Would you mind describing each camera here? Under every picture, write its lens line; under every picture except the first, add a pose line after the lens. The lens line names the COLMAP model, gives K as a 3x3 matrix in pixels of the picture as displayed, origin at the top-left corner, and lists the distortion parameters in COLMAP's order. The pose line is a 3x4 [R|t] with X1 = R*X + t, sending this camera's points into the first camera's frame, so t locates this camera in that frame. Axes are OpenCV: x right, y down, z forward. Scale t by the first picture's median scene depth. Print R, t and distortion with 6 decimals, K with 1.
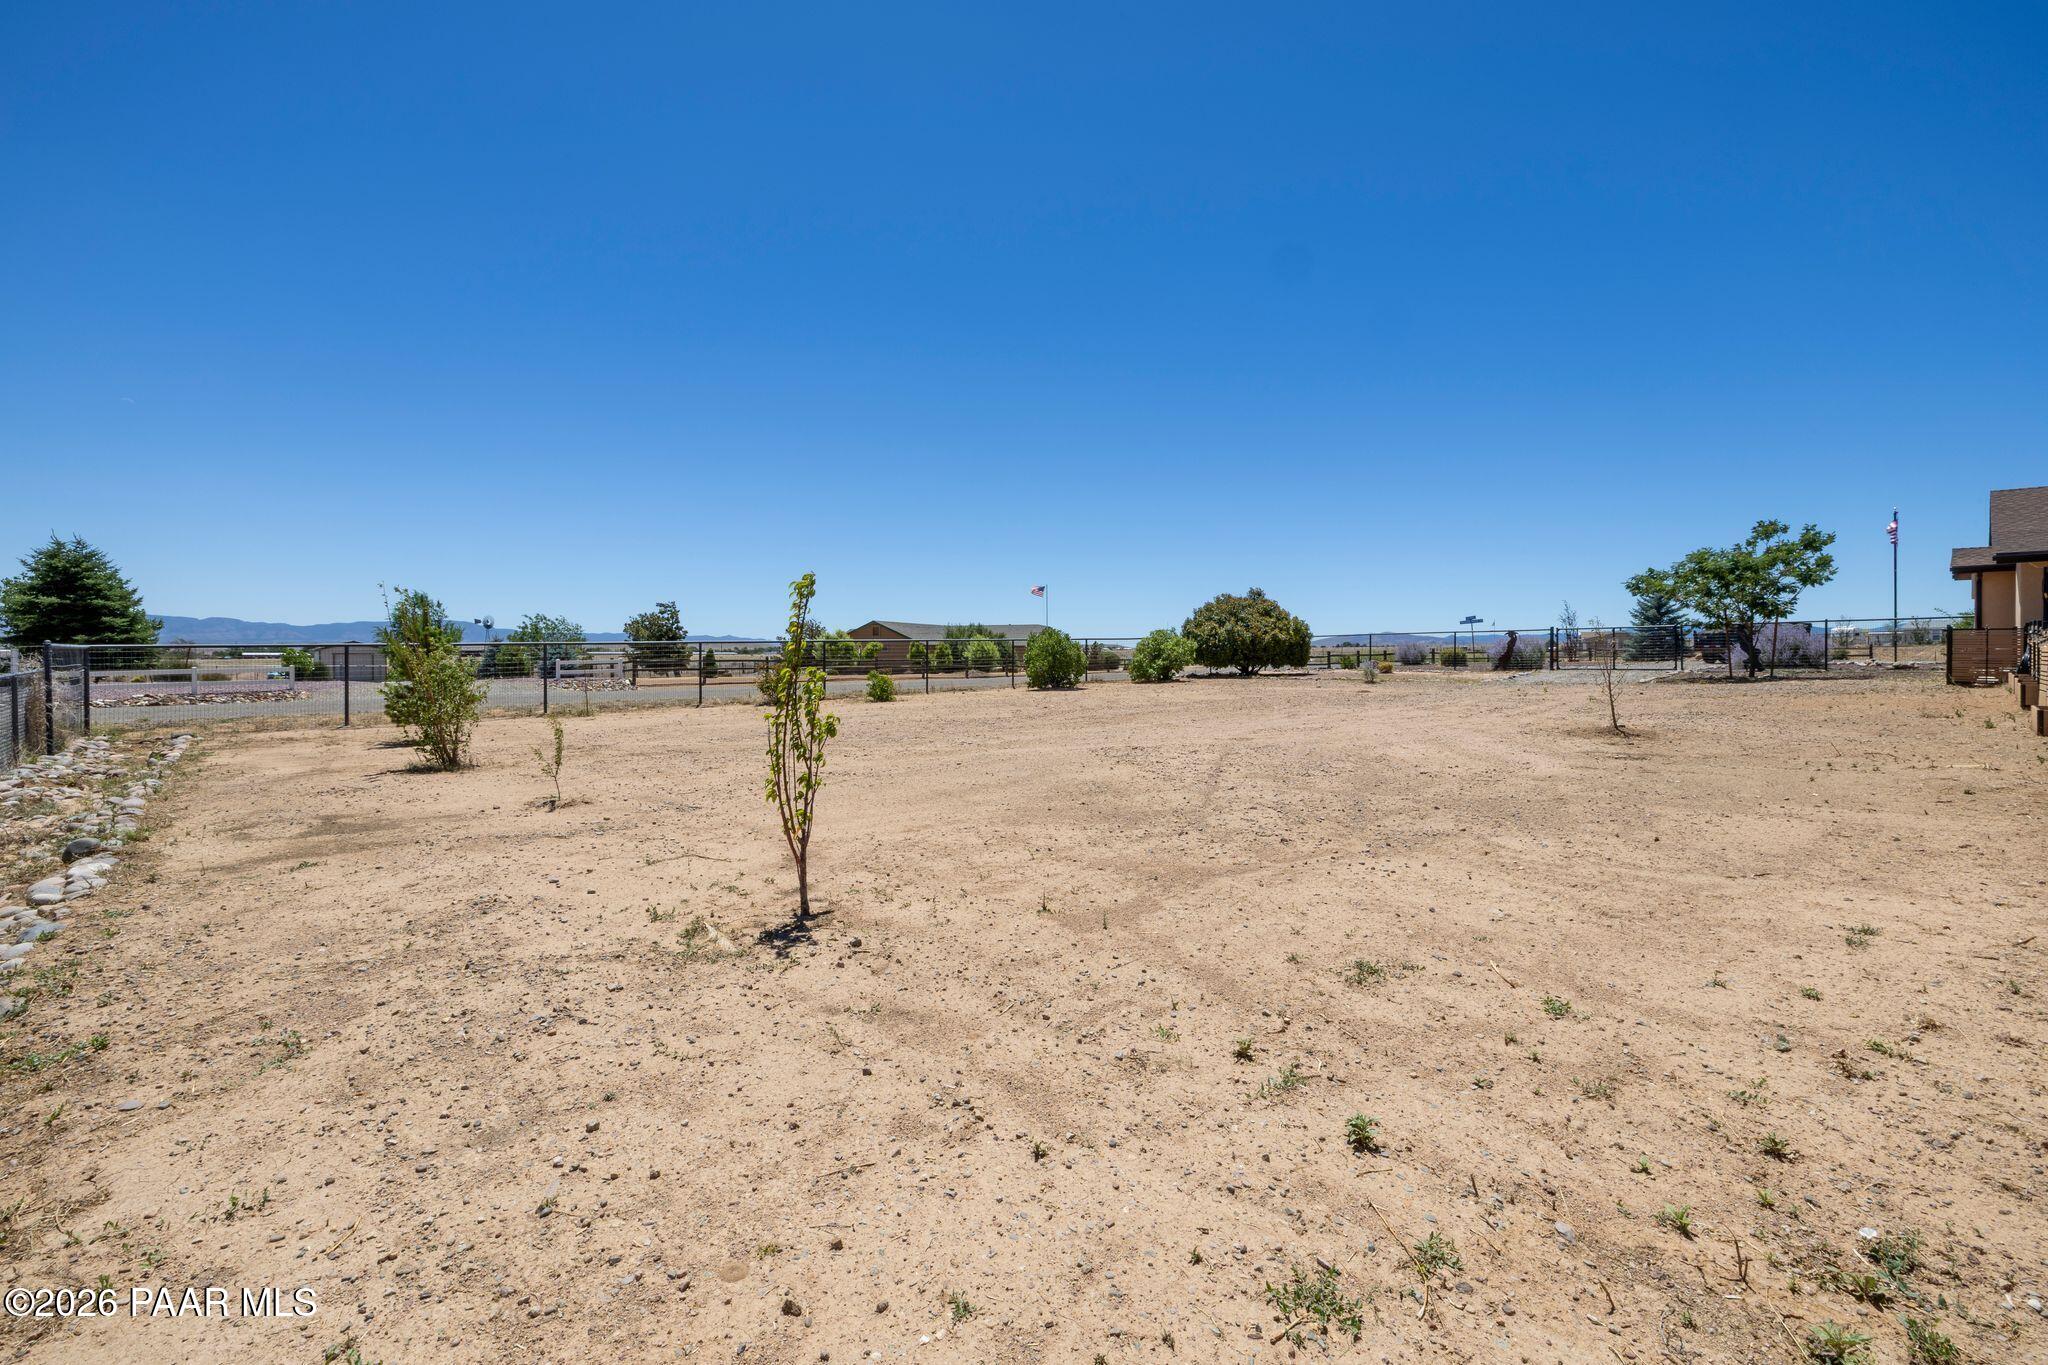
lens RADIAL K [[880.7, 0, 1022.0], [0, 880.7, 667.5], [0, 0, 1]] dist [0.008101, -0.000652]
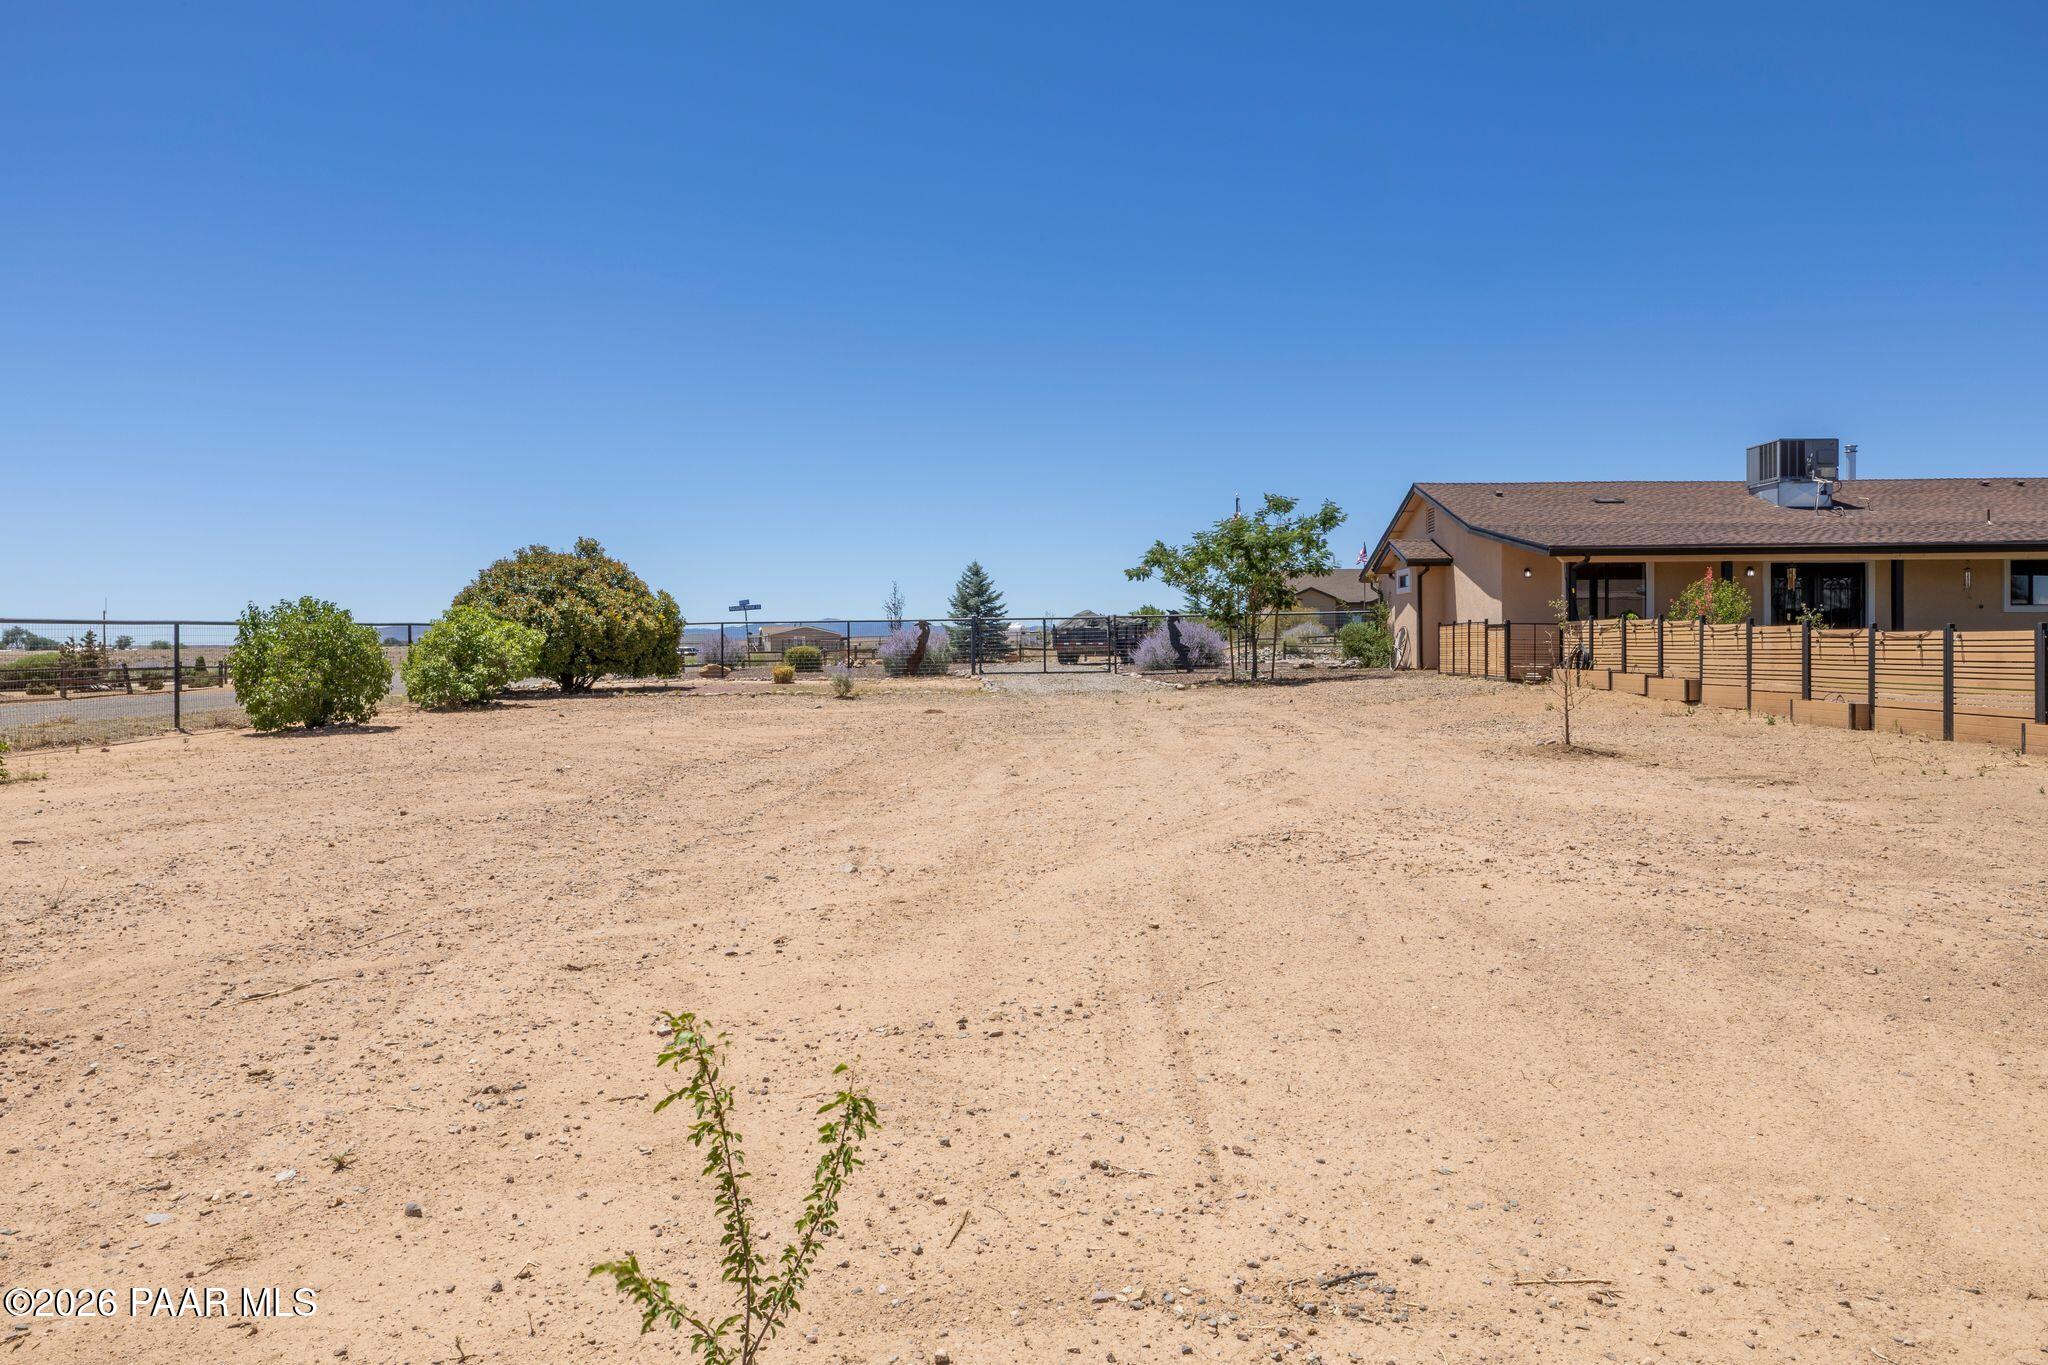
lens RADIAL K [[1328.4, 0, 1024.0], [0, 1328.4, 682.5], [0, 0, 1]] dist [-0.003621, -0.001742]
pose [[0.685196, -0.018940, 0.728112, -0.188009], [0.016456, 0.999809, 0.010521, -0.001652], [-0.728173, 0.004773, 0.685377, 0.232783]]
